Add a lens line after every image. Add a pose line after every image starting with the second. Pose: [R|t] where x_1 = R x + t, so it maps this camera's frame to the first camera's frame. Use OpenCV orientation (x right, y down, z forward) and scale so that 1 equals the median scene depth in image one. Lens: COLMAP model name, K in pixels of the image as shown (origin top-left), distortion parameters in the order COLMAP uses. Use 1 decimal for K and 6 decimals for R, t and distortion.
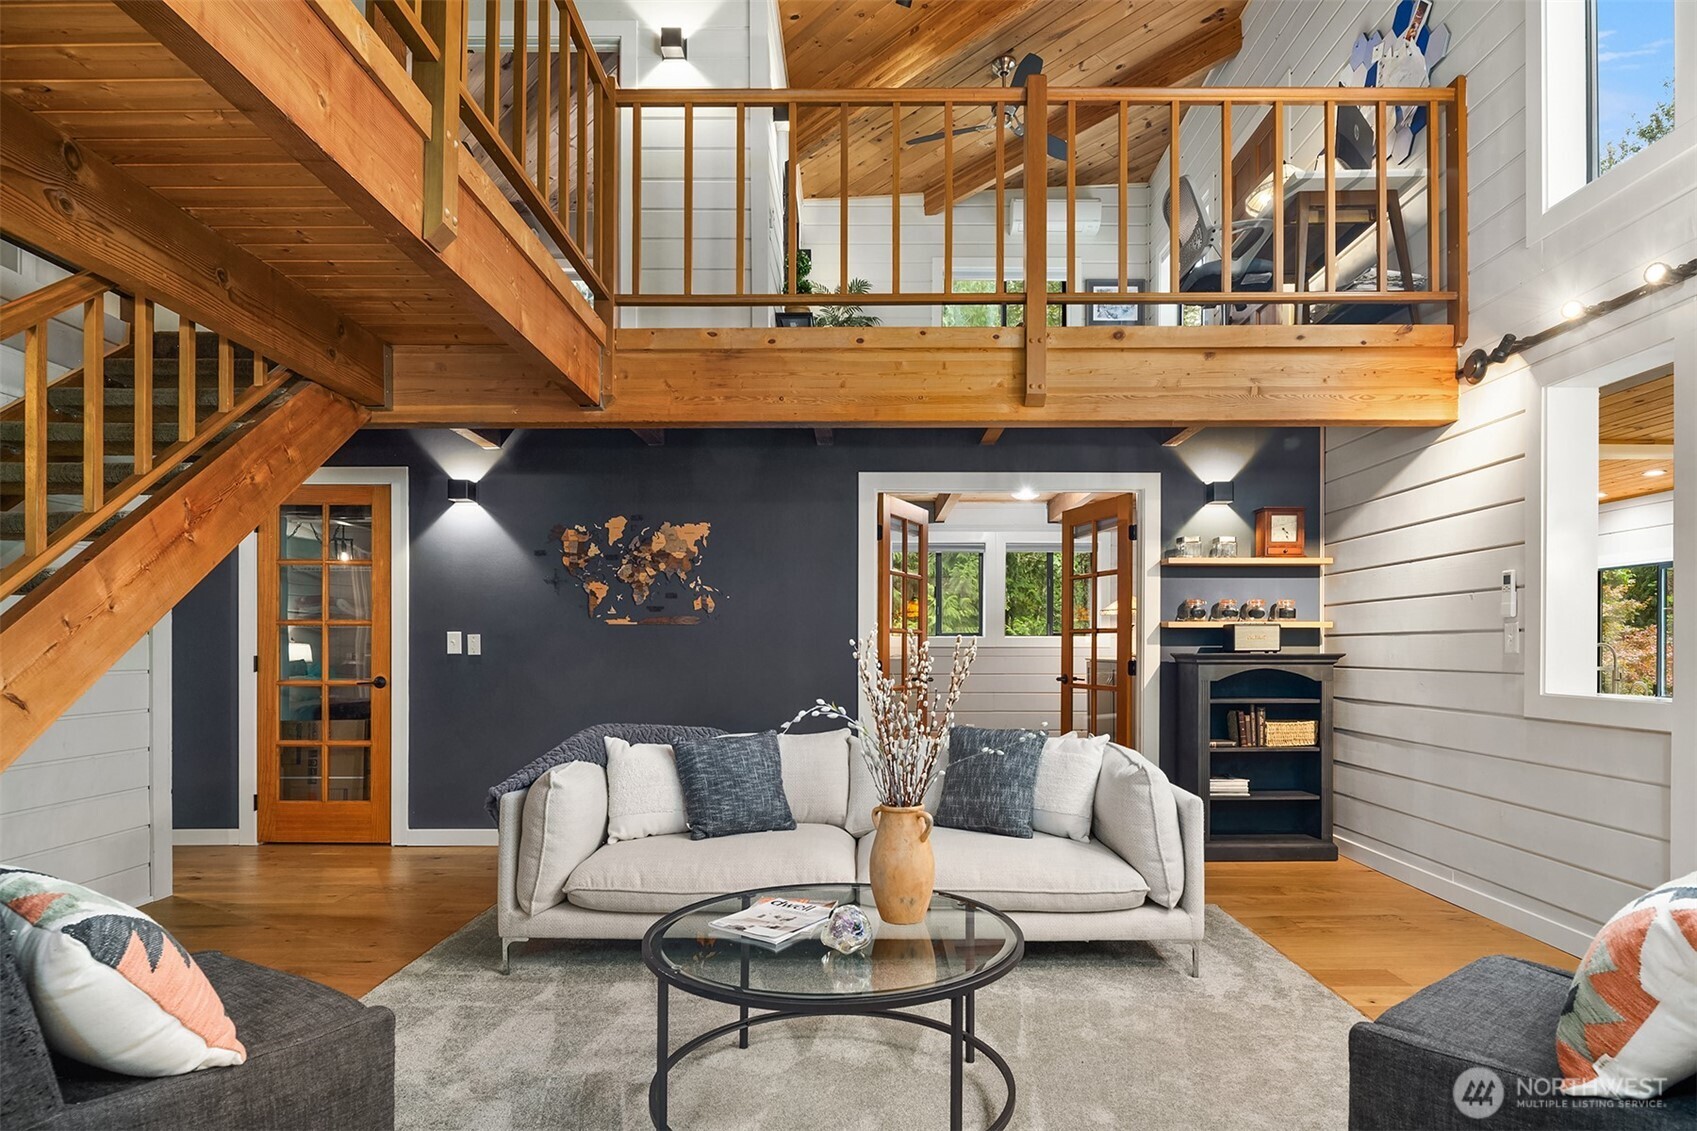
lens RADIAL K [[926.1, 0, 860.6], [0, 926.1, 646.2], [0, 0, 1]] dist [0.000765, -0.001330]
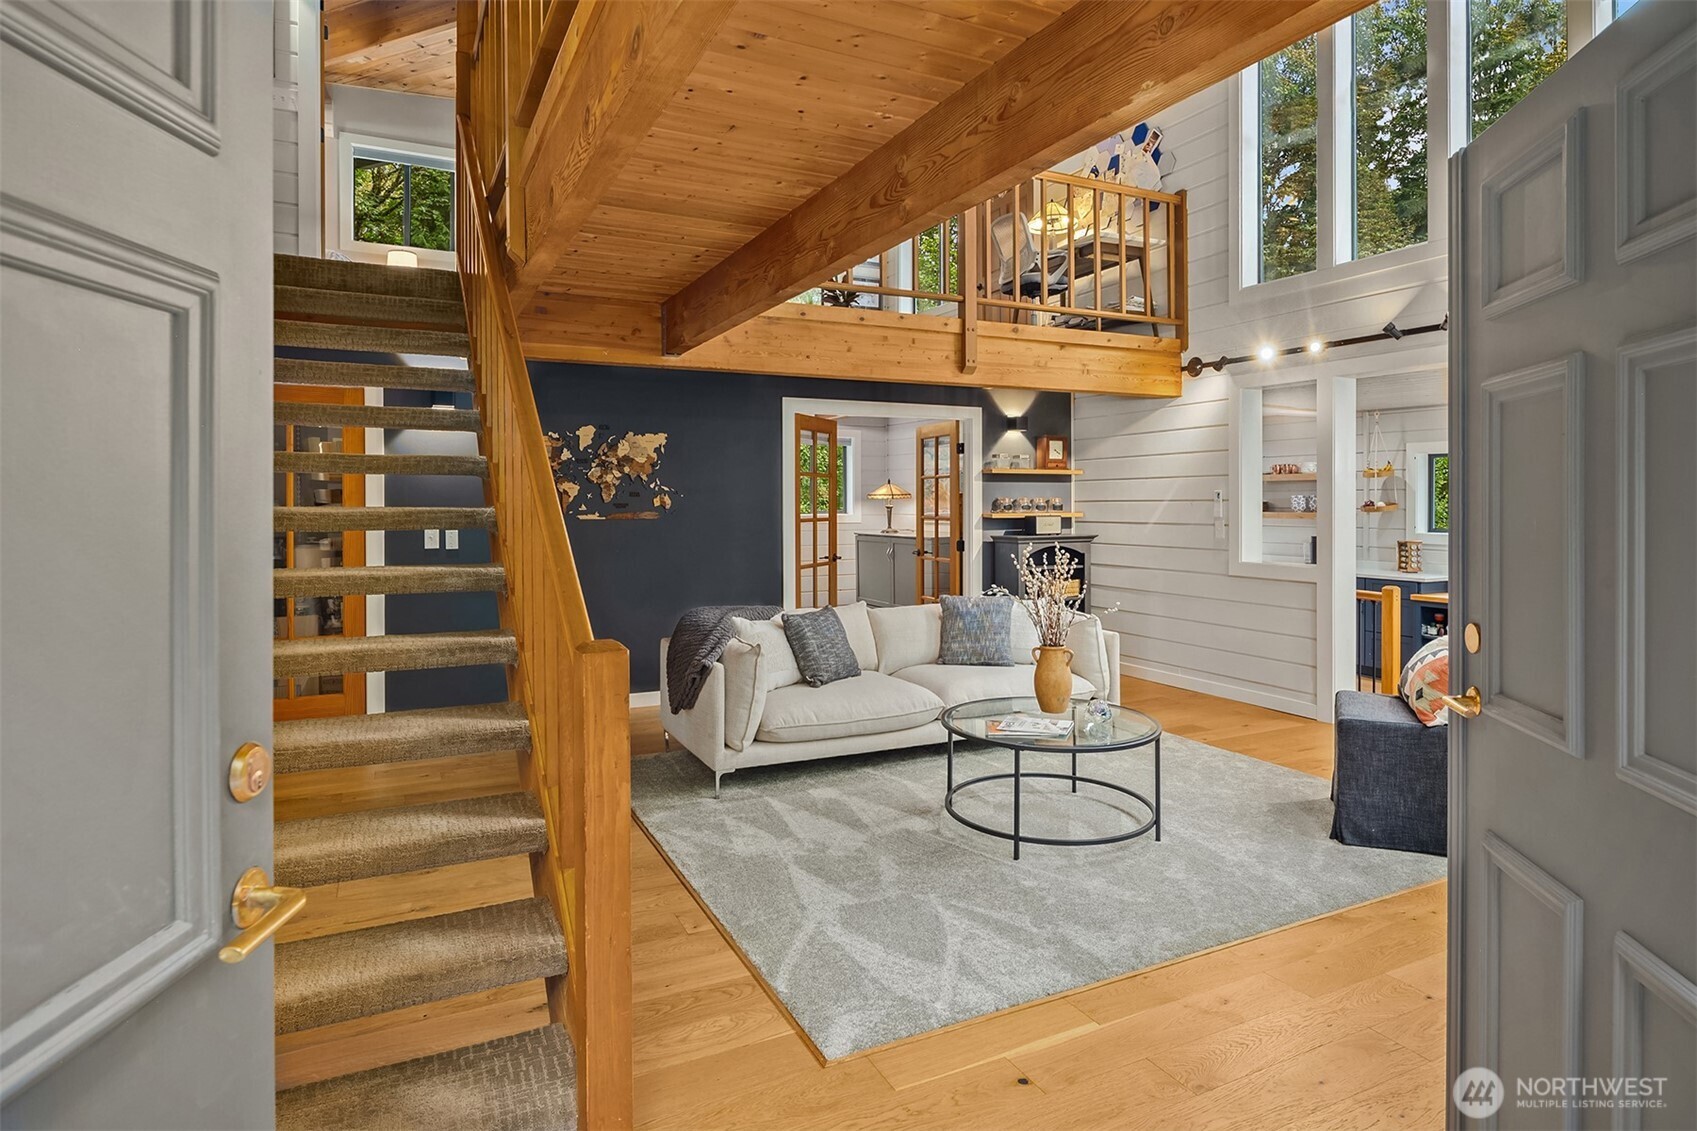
lens RADIAL K [[926.1, 0, 854.4], [0, 926.1, 503.4], [0, 0, 1]] dist [0.000765, -0.001330]
pose [[0.895665, -0.004113, 0.444710, -0.598452], [0.003521, 0.999991, 0.002157, -0.056481], [-0.444715, -0.000366, 0.895672, -0.218324]]
